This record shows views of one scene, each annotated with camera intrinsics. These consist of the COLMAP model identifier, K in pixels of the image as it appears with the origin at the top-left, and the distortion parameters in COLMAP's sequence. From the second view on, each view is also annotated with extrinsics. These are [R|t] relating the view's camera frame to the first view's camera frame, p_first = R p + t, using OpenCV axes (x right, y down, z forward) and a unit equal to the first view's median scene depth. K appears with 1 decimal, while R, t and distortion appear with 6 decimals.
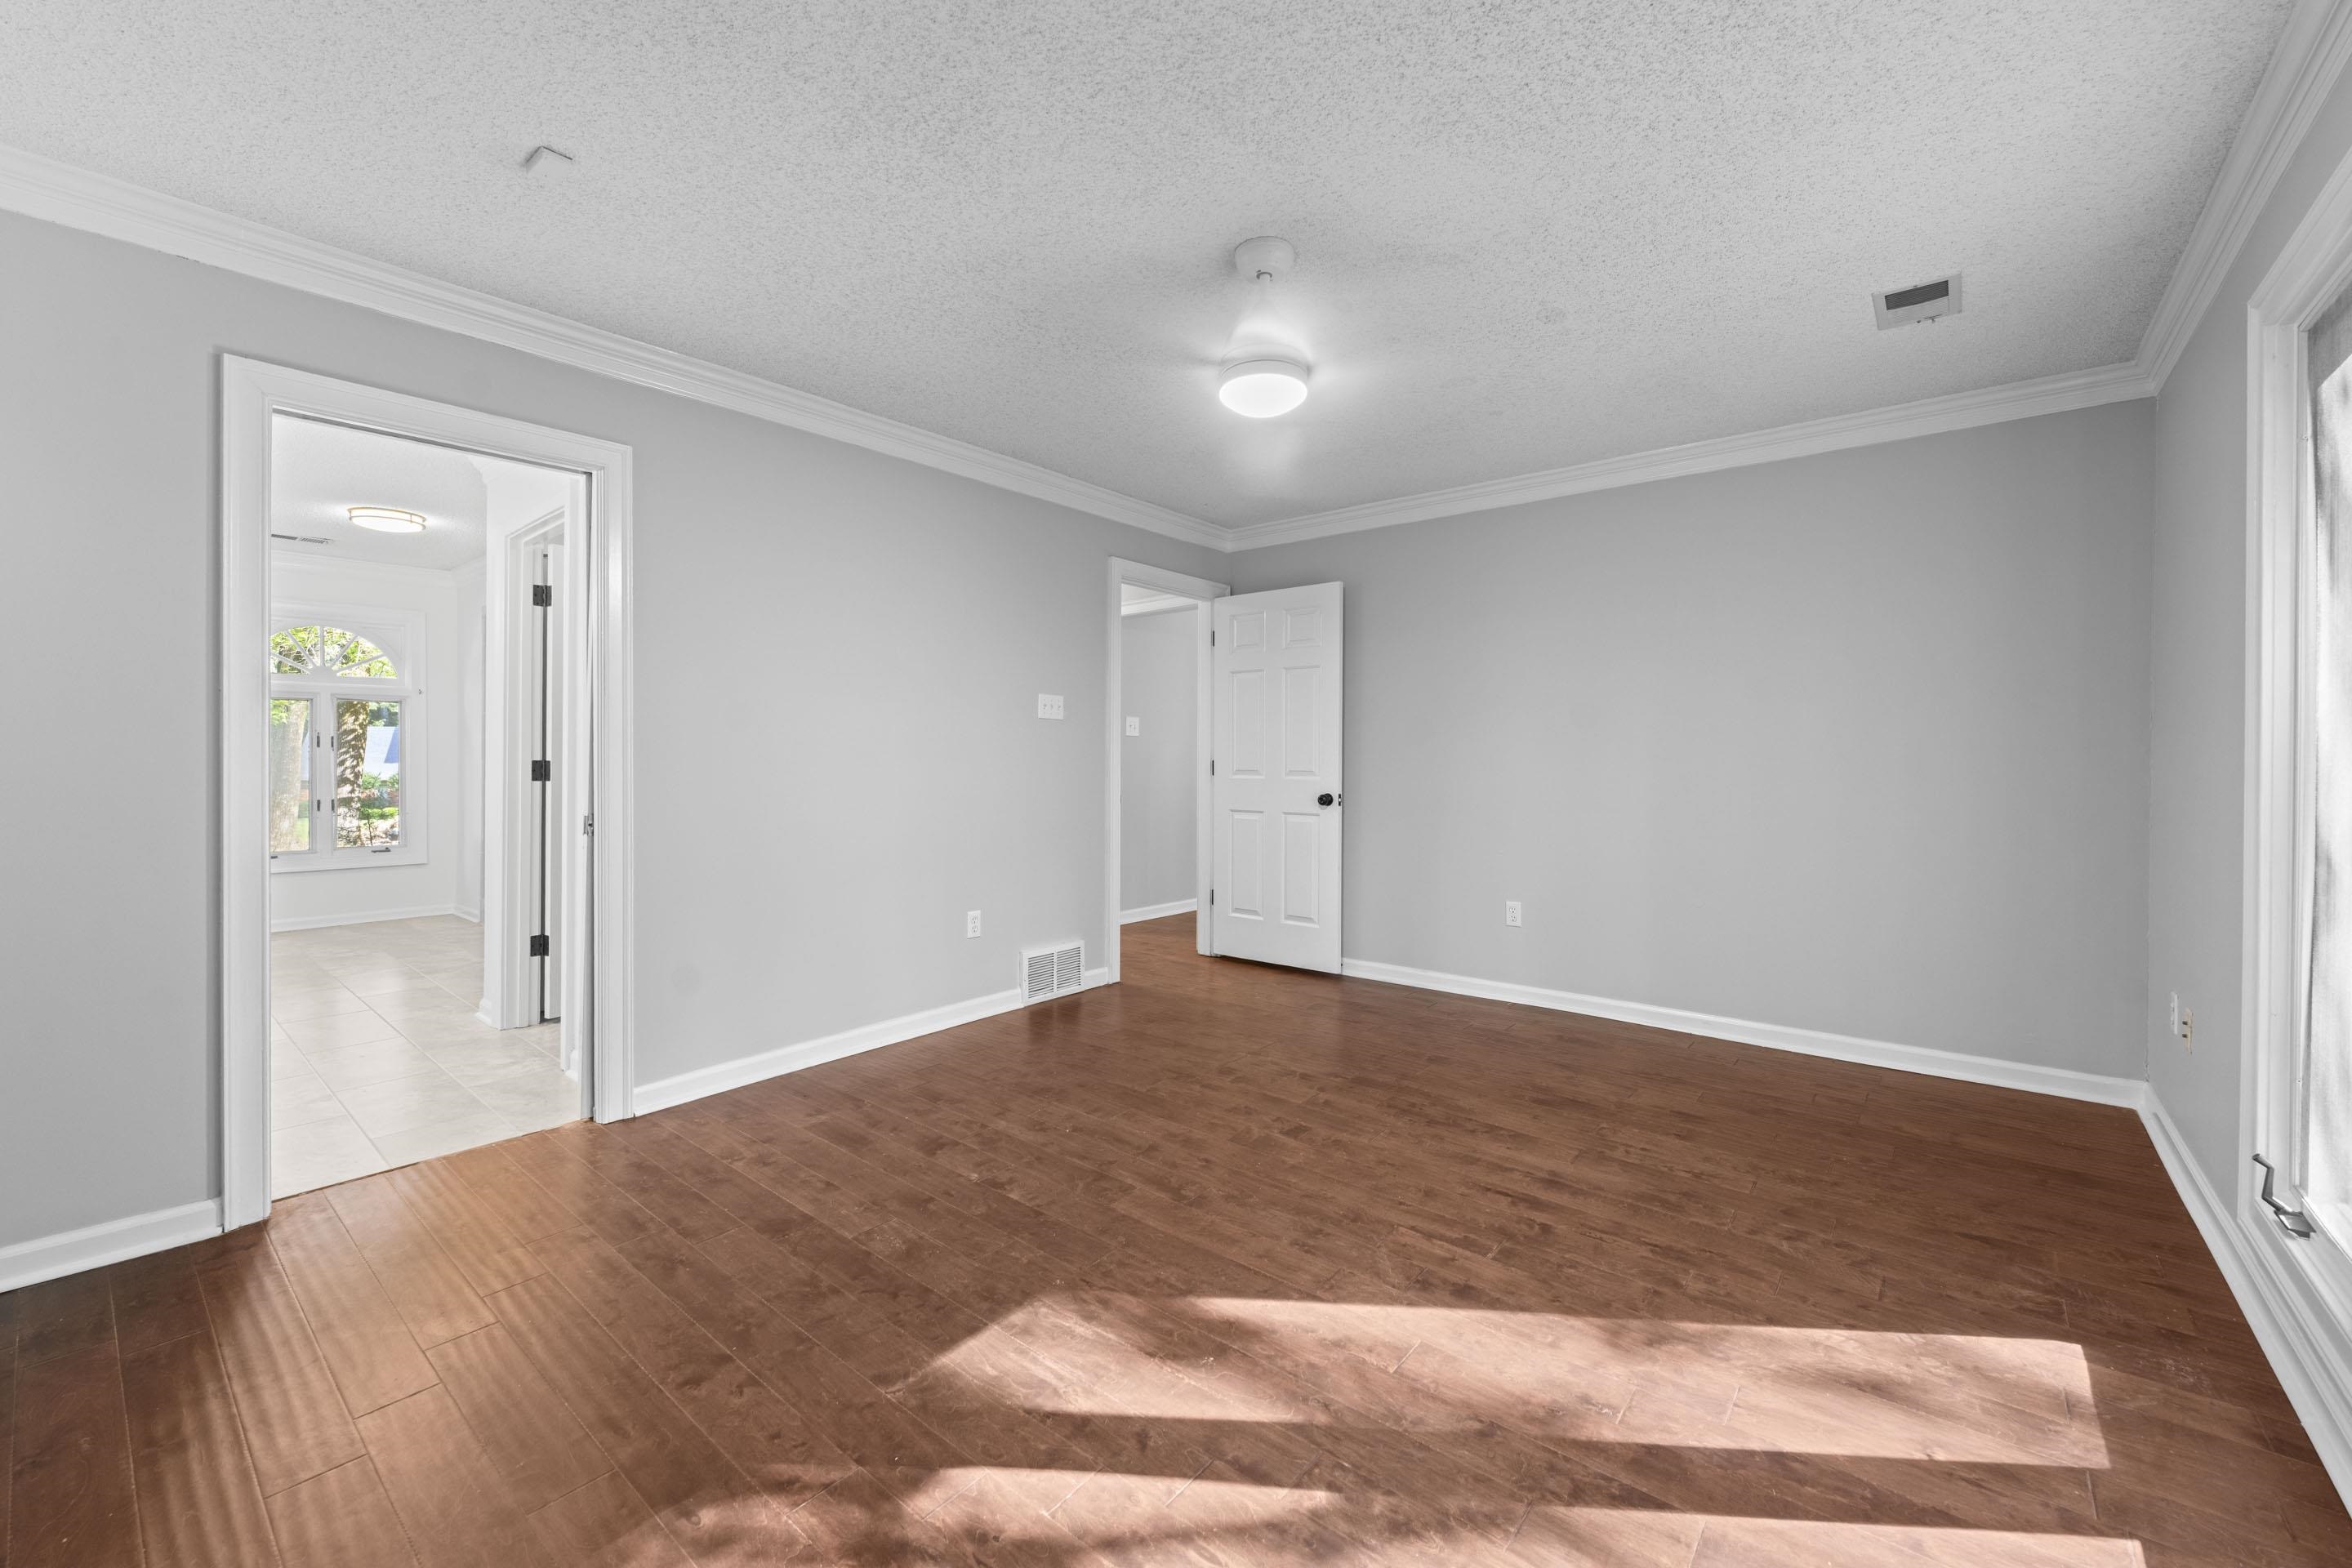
lens RADIAL K [[953.0, 0, 1175.5], [0, 953.0, 738.2], [0, 0, 1]] dist [0.000791, -0.000113]
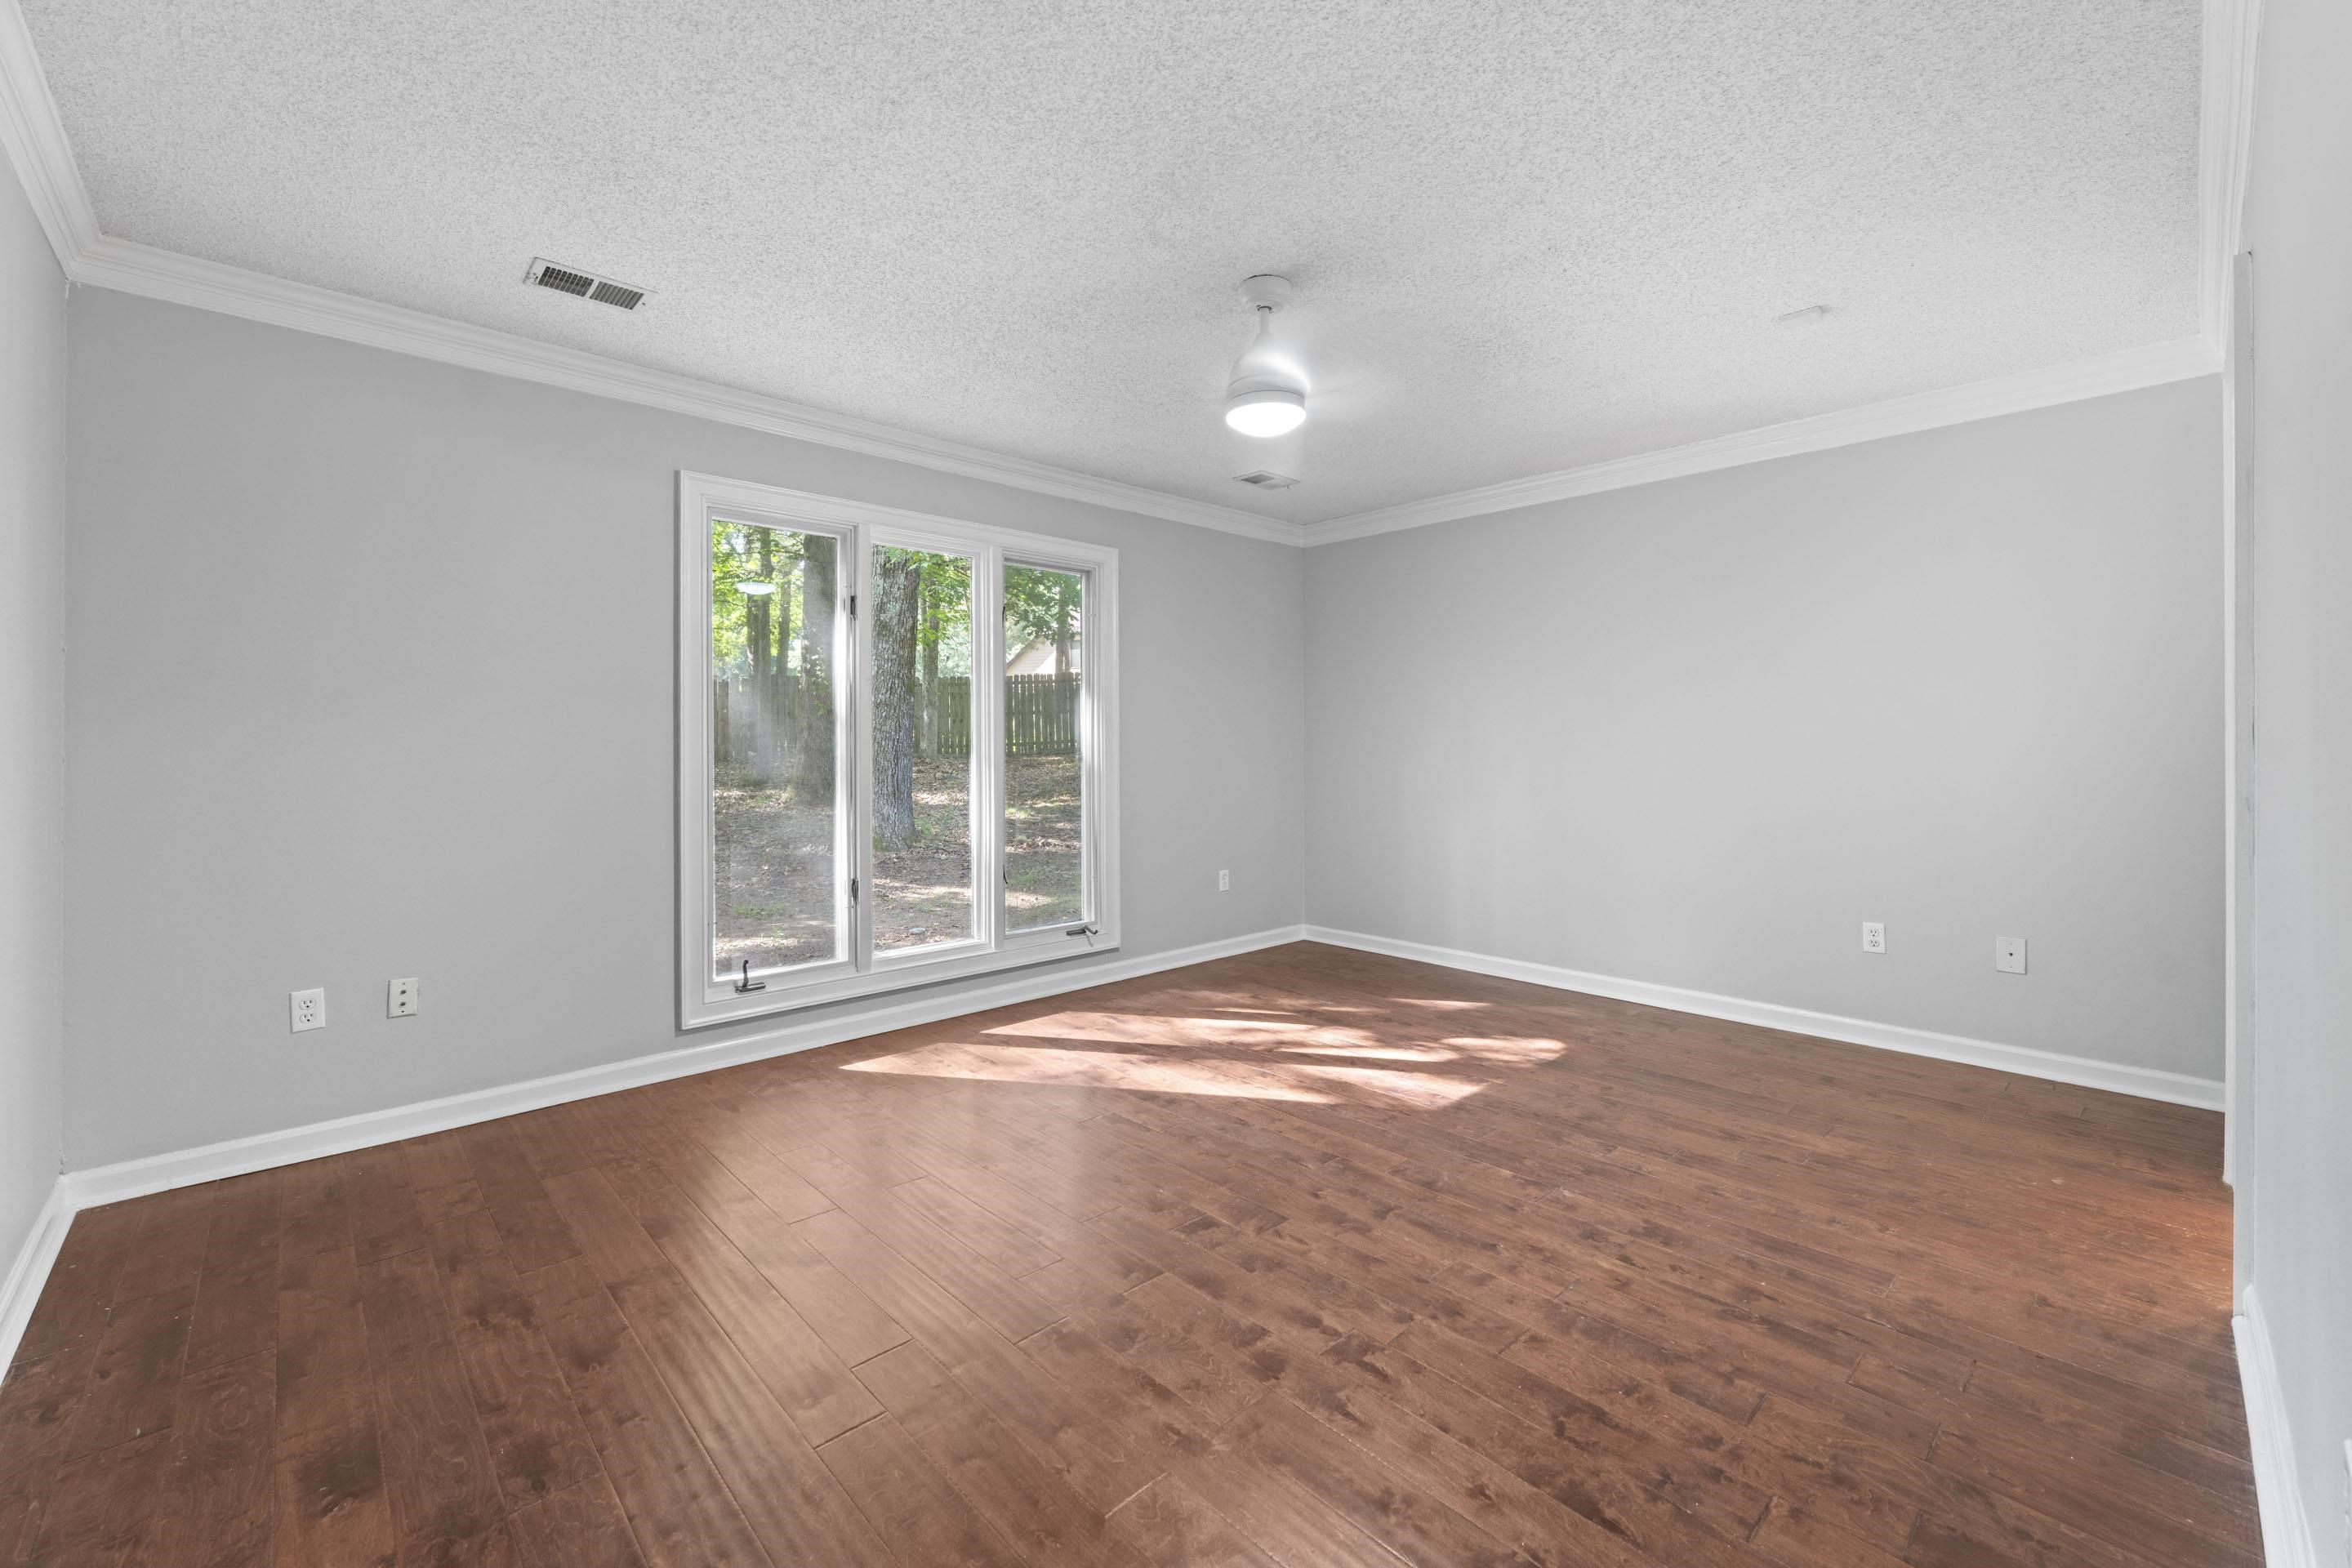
lens RADIAL K [[953.0, 0, 1175.5], [0, 953.0, 738.2], [0, 0, 1]] dist [0.000791, -0.000113]
pose [[-0.990973, 0.000441, 0.134062, 0.048692], [-0.002719, 0.999723, -0.023393, 0.036211], [-0.134036, -0.023546, -0.990697, 2.149128]]
